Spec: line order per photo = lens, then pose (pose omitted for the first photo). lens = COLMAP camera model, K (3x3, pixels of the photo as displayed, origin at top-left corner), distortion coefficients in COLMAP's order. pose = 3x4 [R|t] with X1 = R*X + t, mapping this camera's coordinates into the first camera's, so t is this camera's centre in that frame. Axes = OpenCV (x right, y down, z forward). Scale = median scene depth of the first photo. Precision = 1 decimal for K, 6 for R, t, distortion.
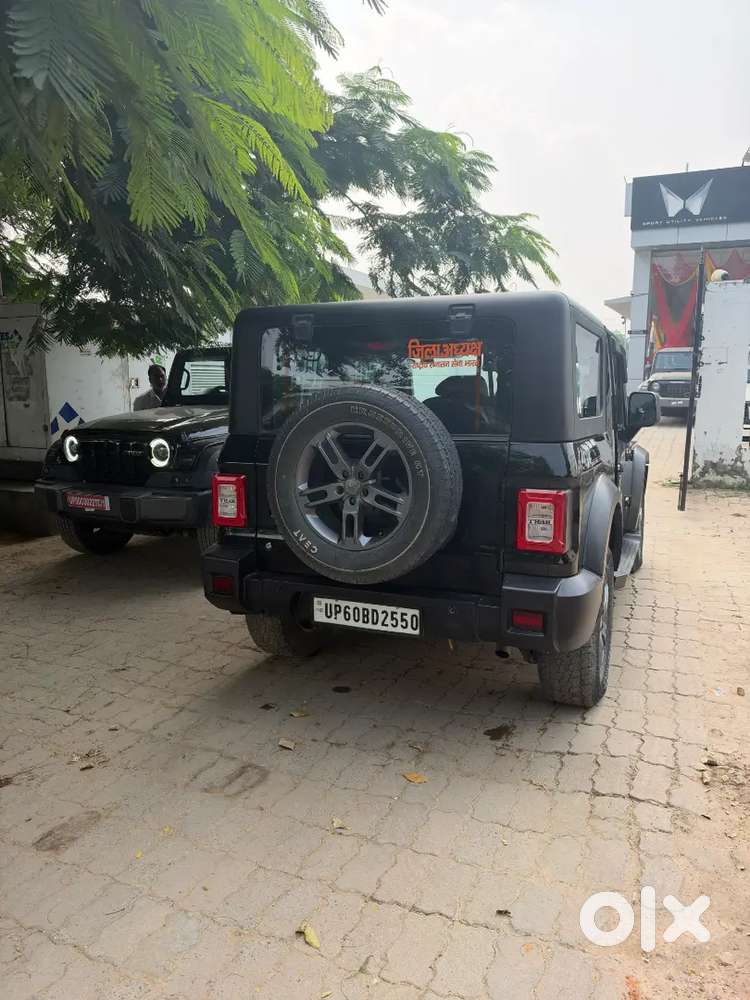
lens RADIAL K [[740.0, 0, 361.8], [0, 740.0, 481.1], [0, 0, 1]] dist [0.053911, -0.015380]
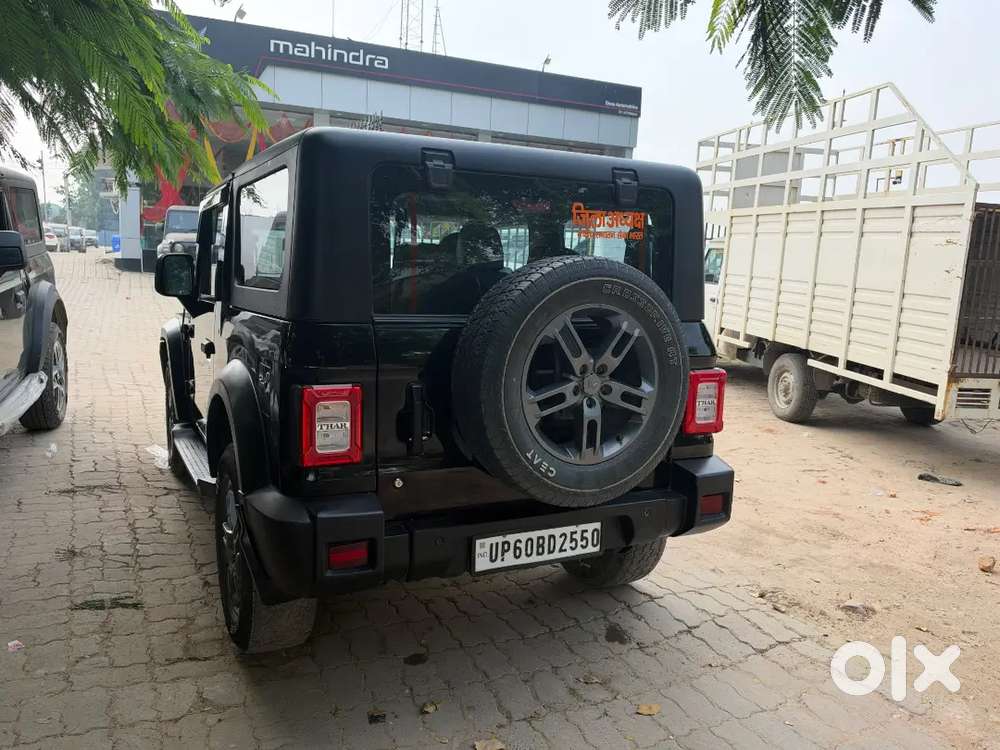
lens RADIAL K [[803.3, 0, 505.6], [0, 803.3, 364.4], [0, 0, 1]] dist [0.054737, -0.114182]
pose [[0.626894, -0.072828, 0.775694, -0.680324], [0.058380, 0.997213, 0.046444, -0.055259], [-0.776915, 0.016169, 0.629398, 0.485808]]
